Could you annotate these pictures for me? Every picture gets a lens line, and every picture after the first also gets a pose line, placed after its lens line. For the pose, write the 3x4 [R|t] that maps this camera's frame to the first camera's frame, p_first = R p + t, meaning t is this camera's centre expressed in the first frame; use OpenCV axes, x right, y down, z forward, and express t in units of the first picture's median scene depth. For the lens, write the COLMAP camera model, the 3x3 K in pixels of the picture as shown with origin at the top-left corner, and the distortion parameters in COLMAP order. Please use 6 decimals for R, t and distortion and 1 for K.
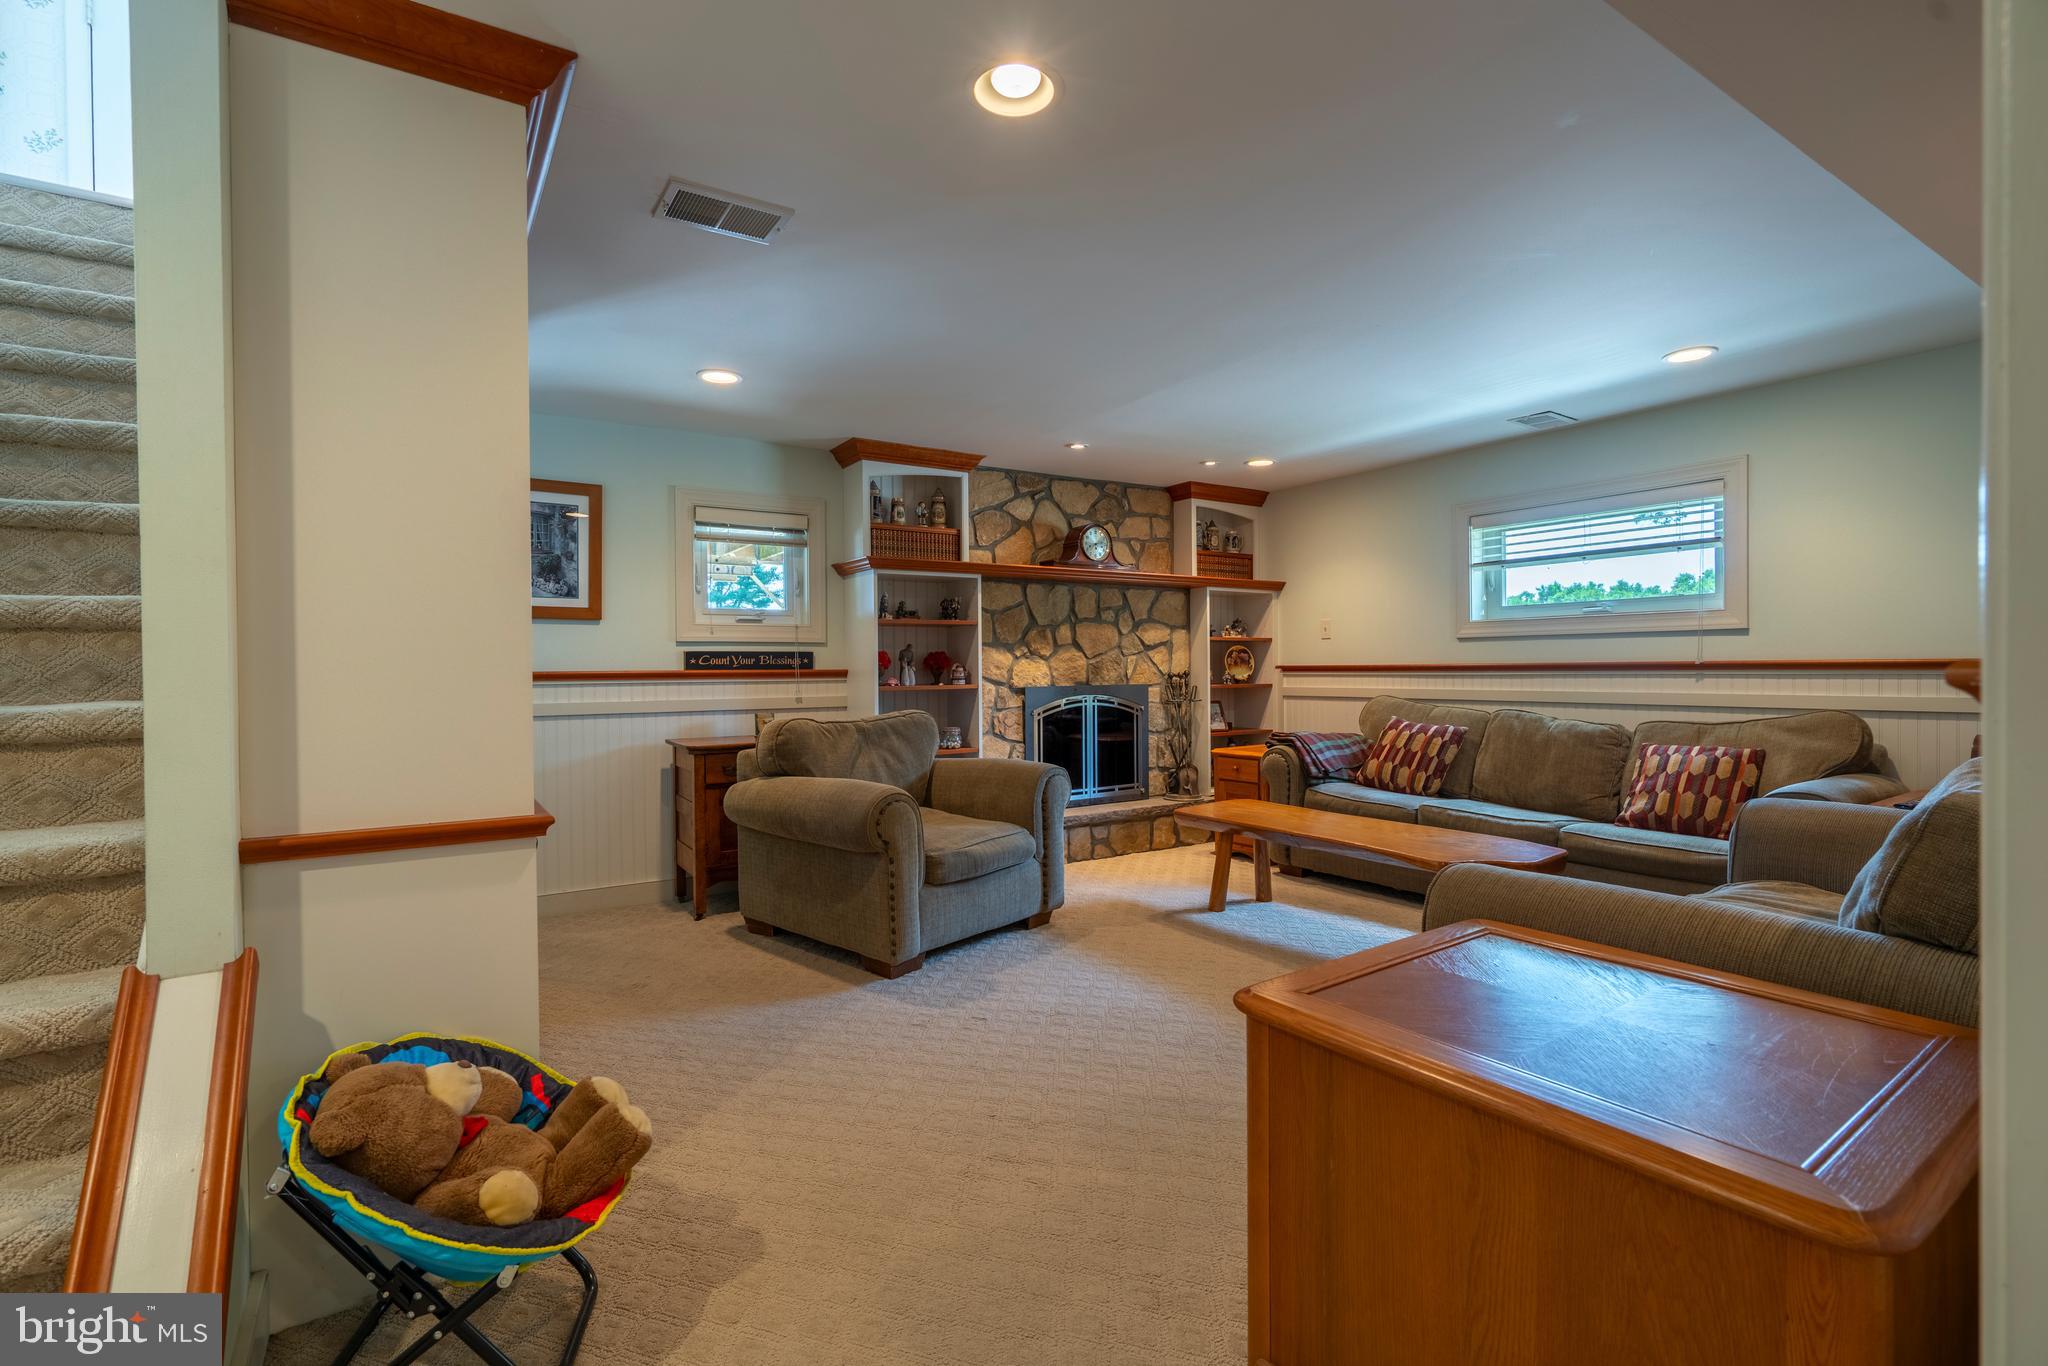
lens RADIAL K [[929.5, 0, 1048.0], [0, 929.5, 676.5], [0, 0, 1]] dist [-0.011936, 0.006500]
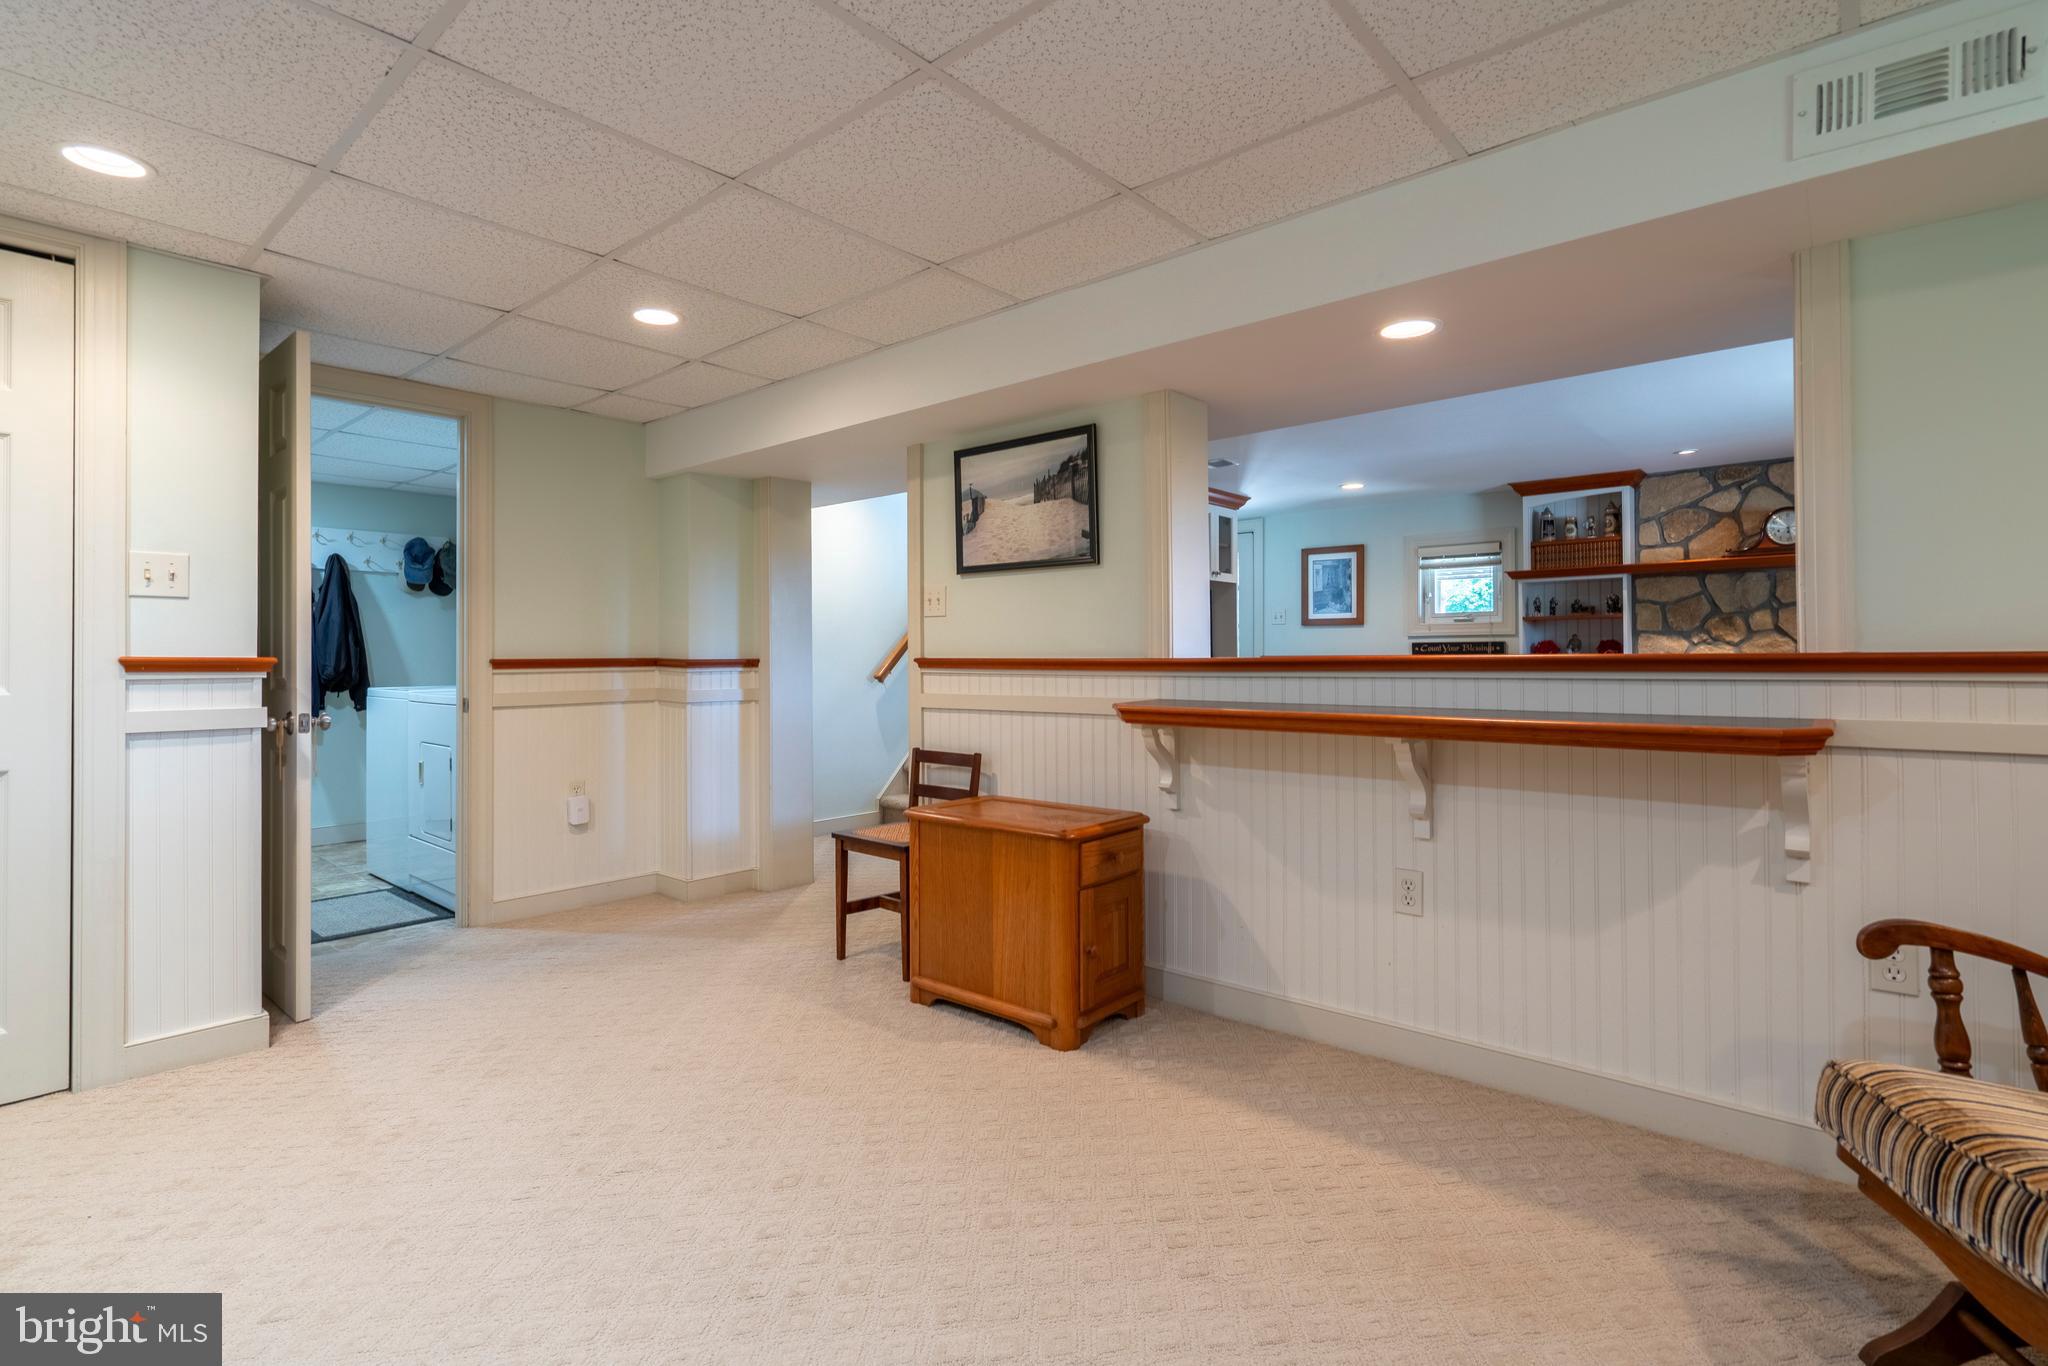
lens RADIAL K [[1005.9, 0, 1024.3], [0, 1005.9, 650.0], [0, 0, 1]] dist [0.009121, 0.001974]
pose [[0.264760, 0.000595, -0.964314, 0.995599], [-0.006858, 0.999976, -0.001266, -0.007374], [0.964290, 0.006948, 0.264758, -0.067959]]
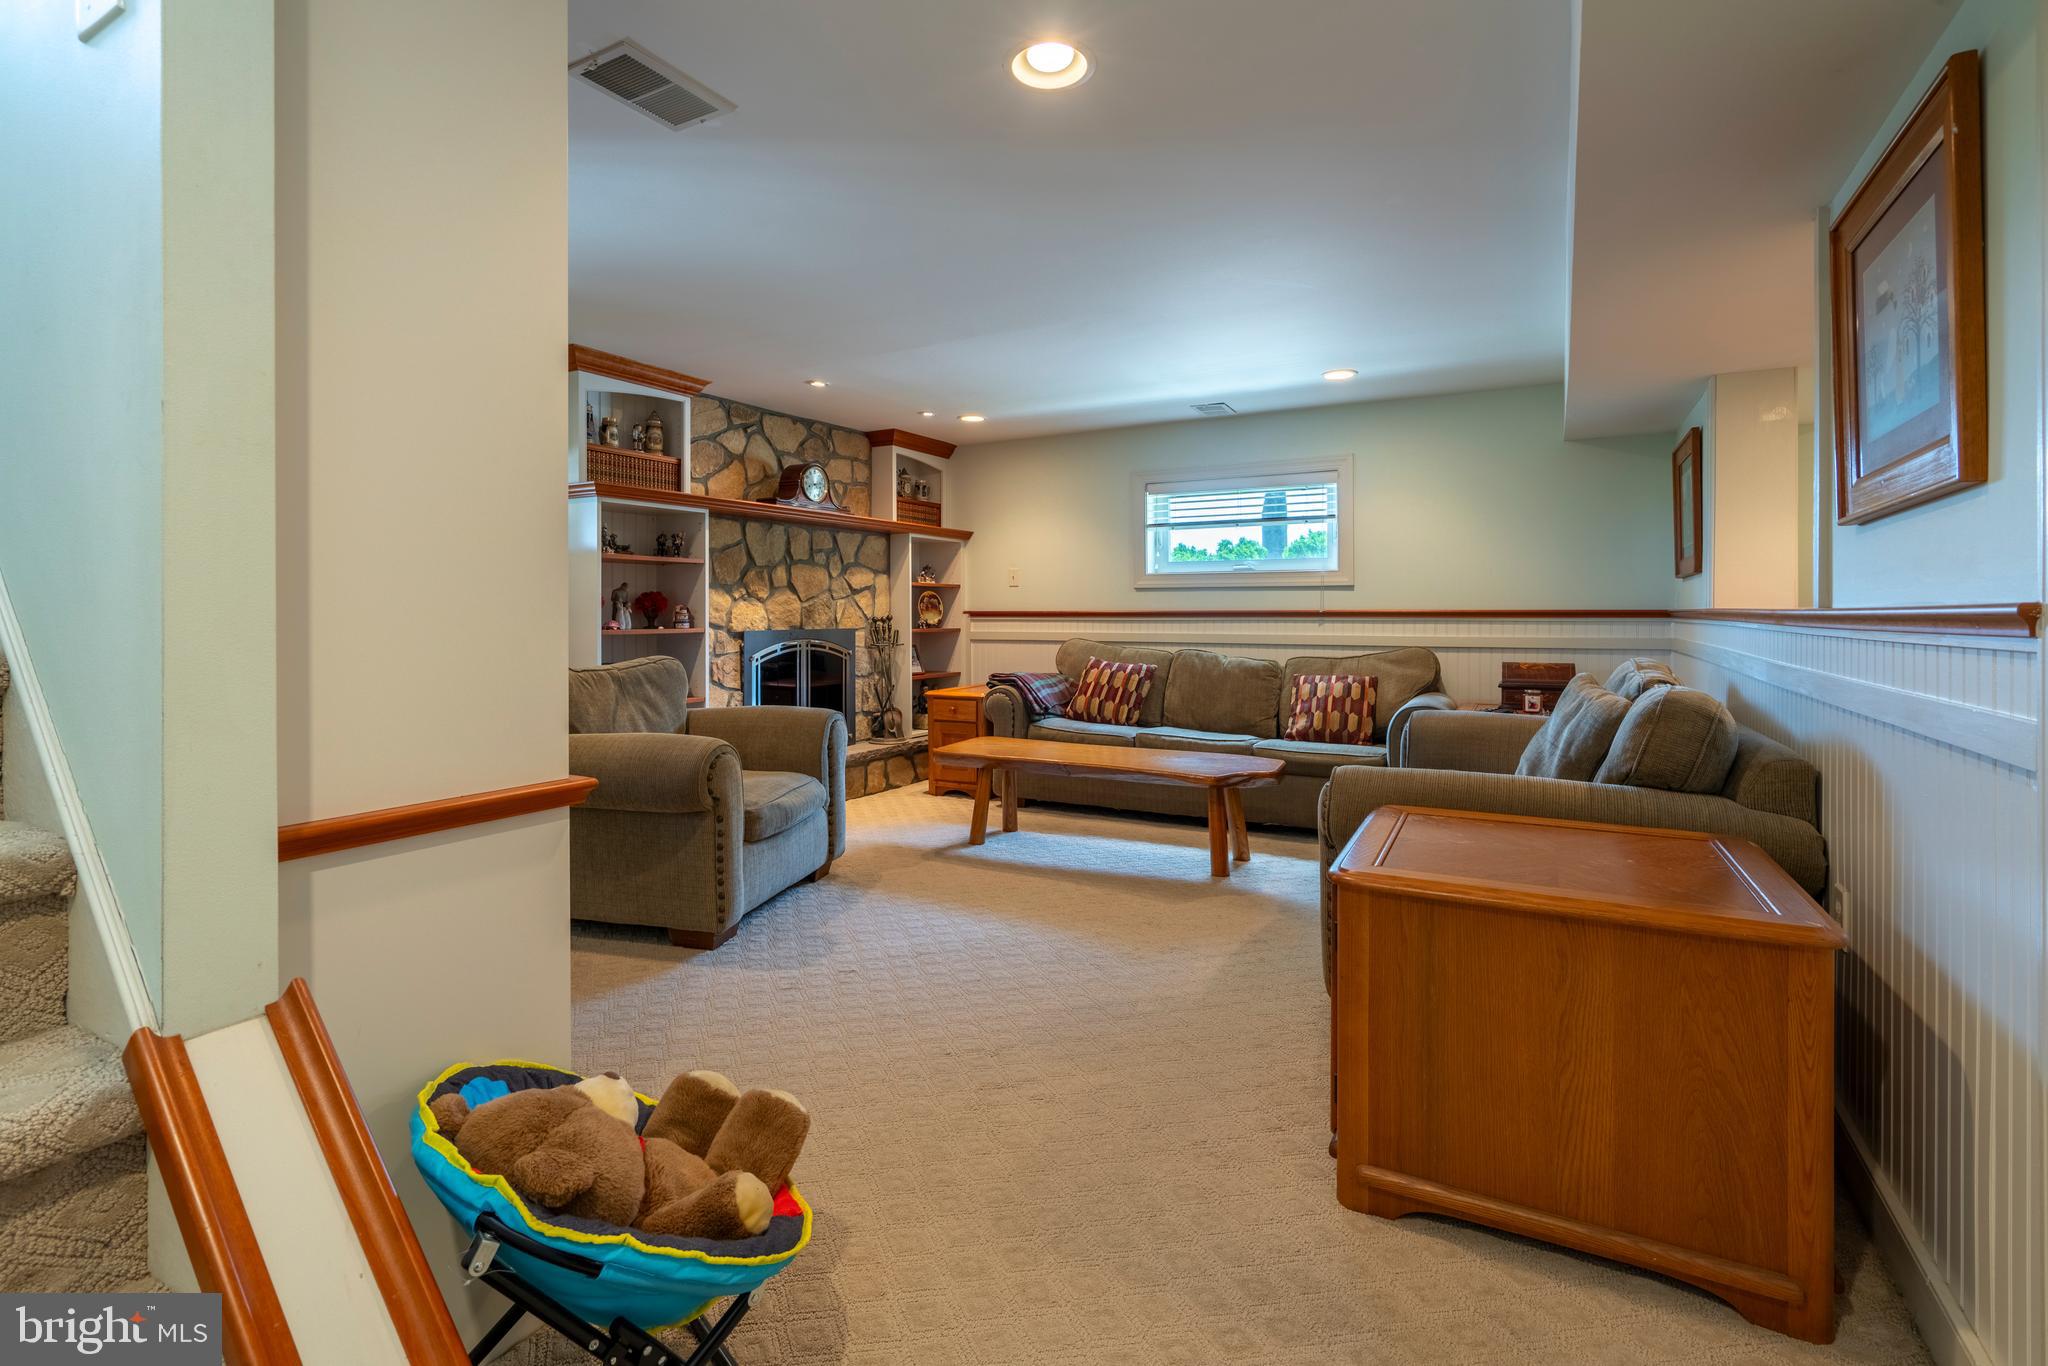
lens RADIAL K [[929.5, 0, 1054.4], [0, 929.5, 613.2], [0, 0, 1]] dist [-0.011936, 0.006500]
pose [[0.884954, 0.008300, 0.465604, -0.205398], [-0.003043, 0.999923, -0.012041, 0.004009], [-0.465668, 0.009239, 0.884911, 0.025038]]
